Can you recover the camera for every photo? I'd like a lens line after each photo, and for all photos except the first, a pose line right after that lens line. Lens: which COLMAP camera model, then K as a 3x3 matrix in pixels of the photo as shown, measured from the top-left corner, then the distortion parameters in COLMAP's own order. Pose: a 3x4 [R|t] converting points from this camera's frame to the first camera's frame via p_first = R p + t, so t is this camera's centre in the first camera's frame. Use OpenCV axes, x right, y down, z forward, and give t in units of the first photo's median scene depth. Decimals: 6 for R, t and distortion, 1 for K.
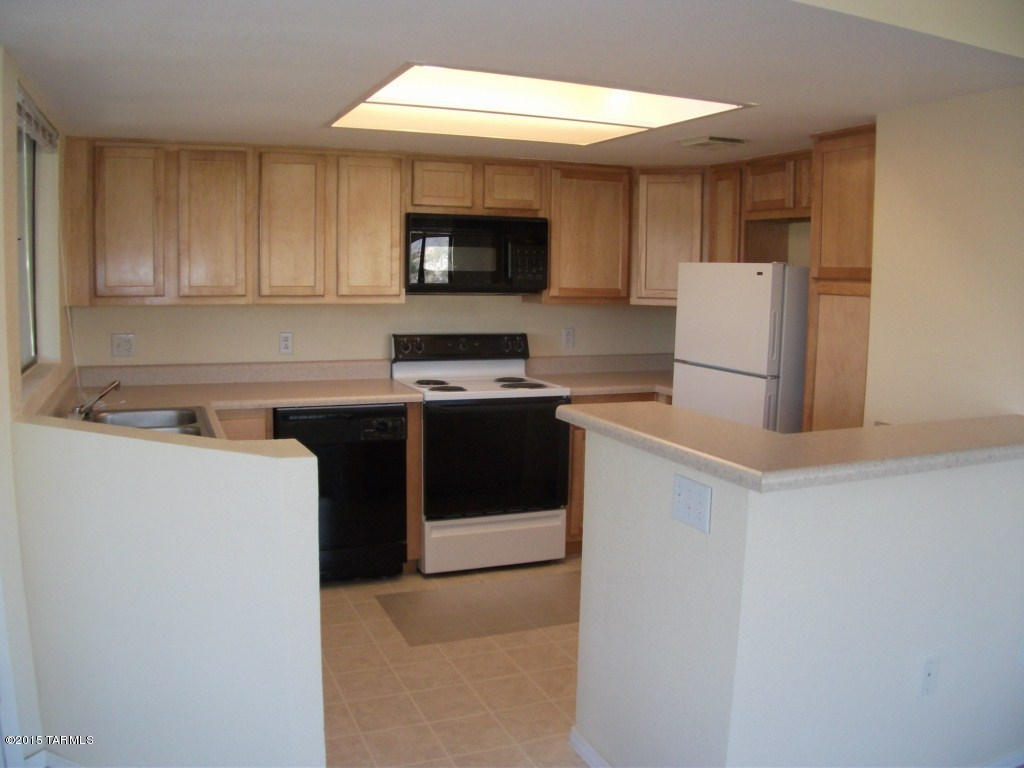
lens RADIAL K [[885.7, 0, 504.2], [0, 885.7, 383.1], [0, 0, 1]] dist [-0.222046, 0.092876]
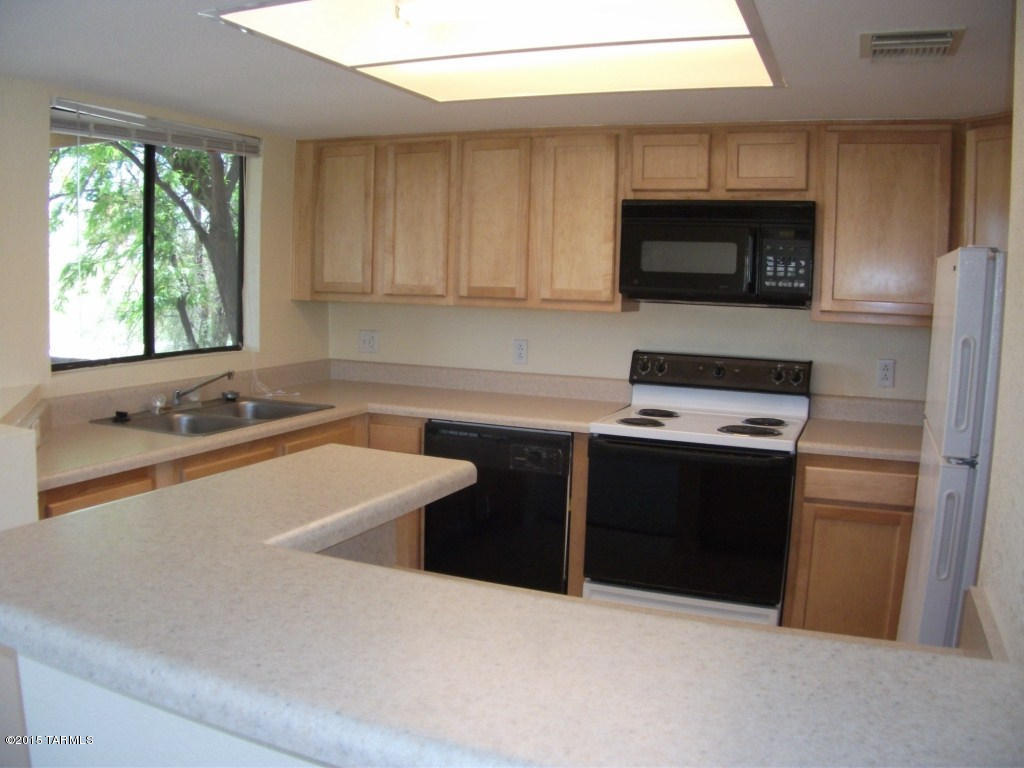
lens RADIAL K [[885.7, 0, 506.4], [0, 885.7, 385.1], [0, 0, 1]] dist [-0.222046, 0.092876]
pose [[0.700941, 0.085834, -0.708036, 0.406305], [-0.098234, 0.994889, 0.023358, -0.032900], [0.706422, 0.053180, 0.705790, 0.368212]]
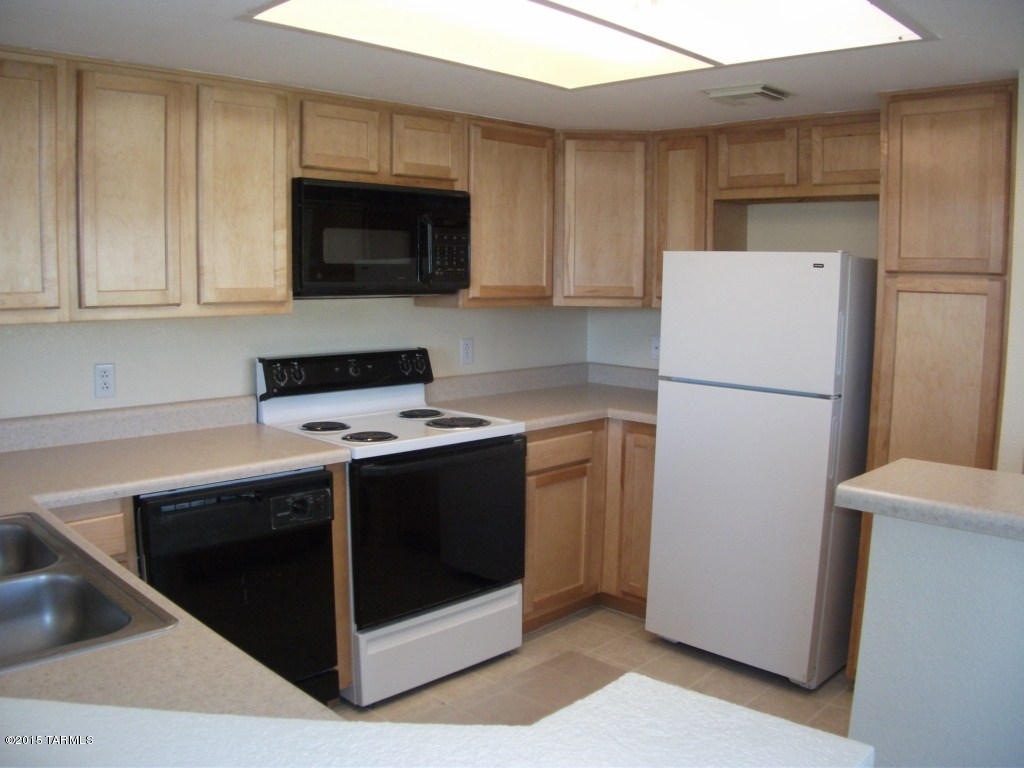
lens RADIAL K [[885.7, 0, 513.2], [0, 885.7, 381.0], [0, 0, 1]] dist [-0.222046, 0.092876]
pose [[0.919499, -0.052642, 0.389553, -0.226275], [0.051453, 0.998584, 0.013495, -0.040115], [-0.389711, 0.007635, 0.920905, 0.334305]]
